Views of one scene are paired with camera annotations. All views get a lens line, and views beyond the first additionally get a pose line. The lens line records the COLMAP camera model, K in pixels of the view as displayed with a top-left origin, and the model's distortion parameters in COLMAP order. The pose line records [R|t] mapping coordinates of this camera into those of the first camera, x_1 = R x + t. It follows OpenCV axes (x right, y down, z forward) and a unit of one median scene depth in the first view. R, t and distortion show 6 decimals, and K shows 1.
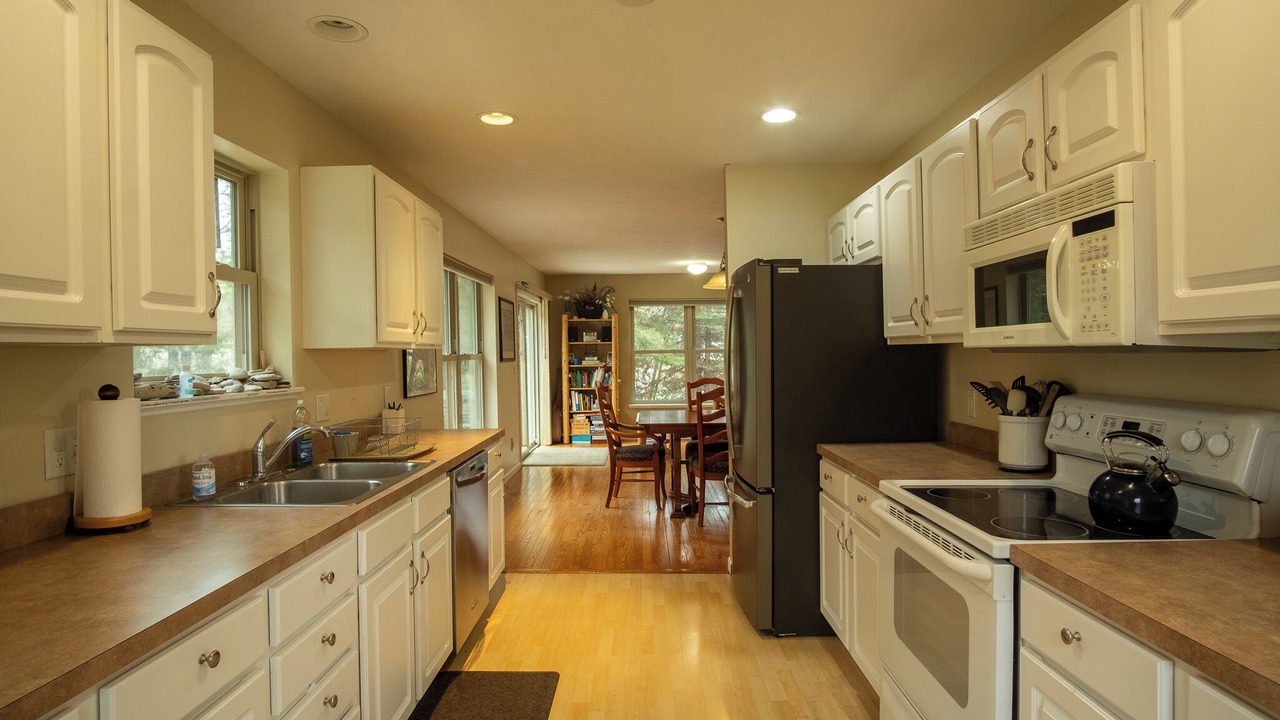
lens RADIAL K [[685.8, 0, 635.2], [0, 685.8, 361.5], [0, 0, 1]] dist [-0.032884, 0.008721]
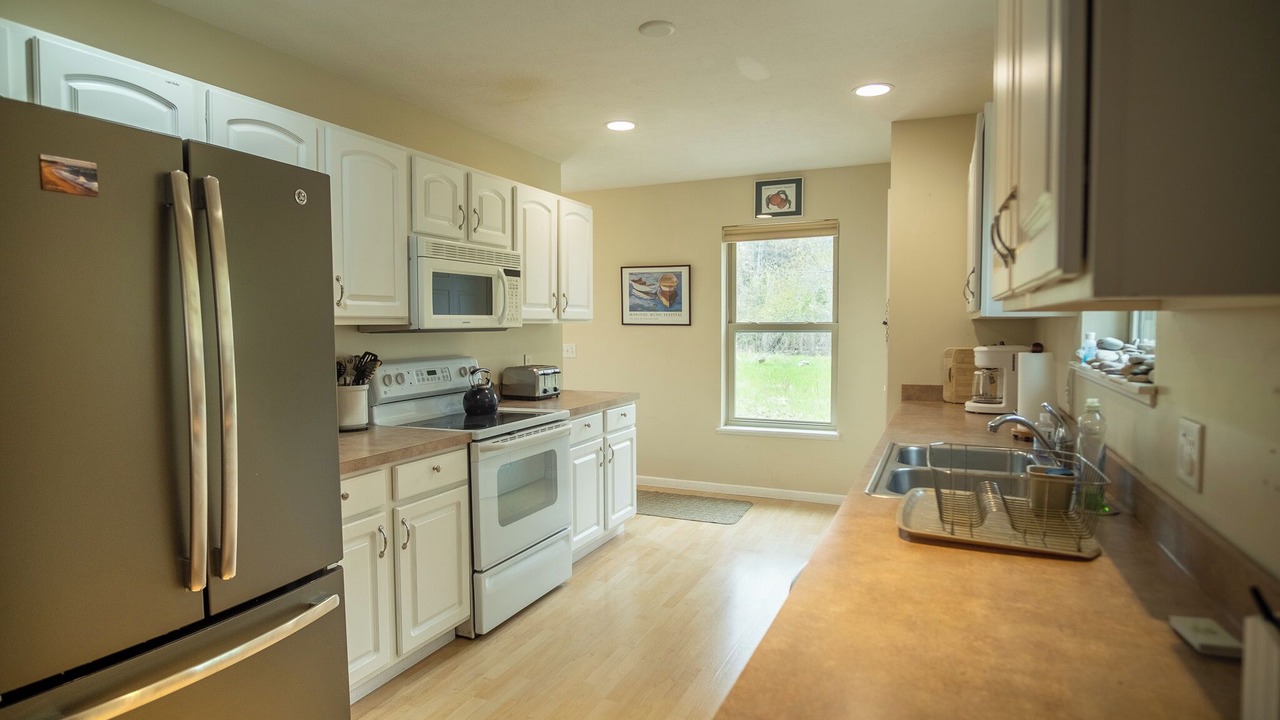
lens RADIAL K [[685.8, 0, 635.2], [0, 685.8, 361.5], [0, 0, 1]] dist [-0.032884, 0.008721]
pose [[-0.916097, -0.001740, 0.400953, -0.105592], [0.024411, 0.997894, 0.060103, -0.006627], [-0.400213, 0.064848, -0.914125, 0.511602]]
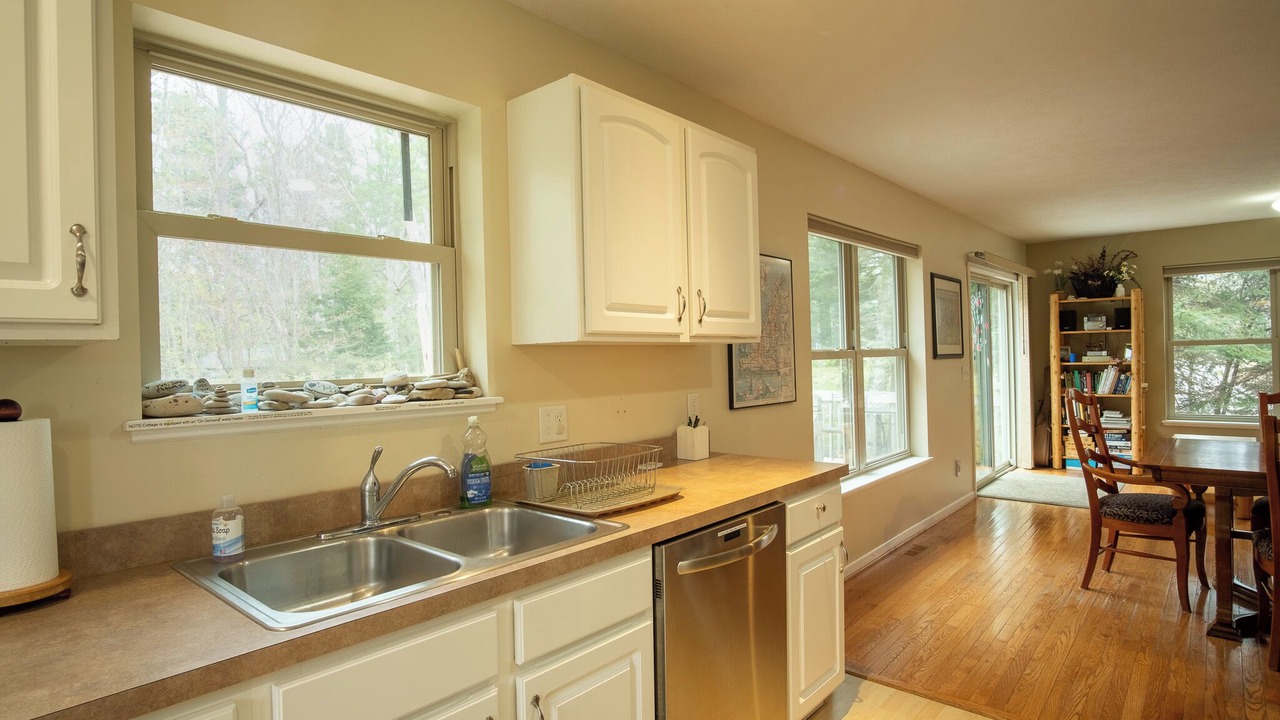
lens RADIAL K [[685.8, 0, 635.2], [0, 685.8, 361.5], [0, 0, 1]] dist [-0.032884, 0.008721]
pose [[0.759713, -0.001415, -0.650257, 0.033093], [0.004997, 0.999981, 0.003663, -0.000939], [0.650239, -0.006032, 0.759706, 0.169255]]
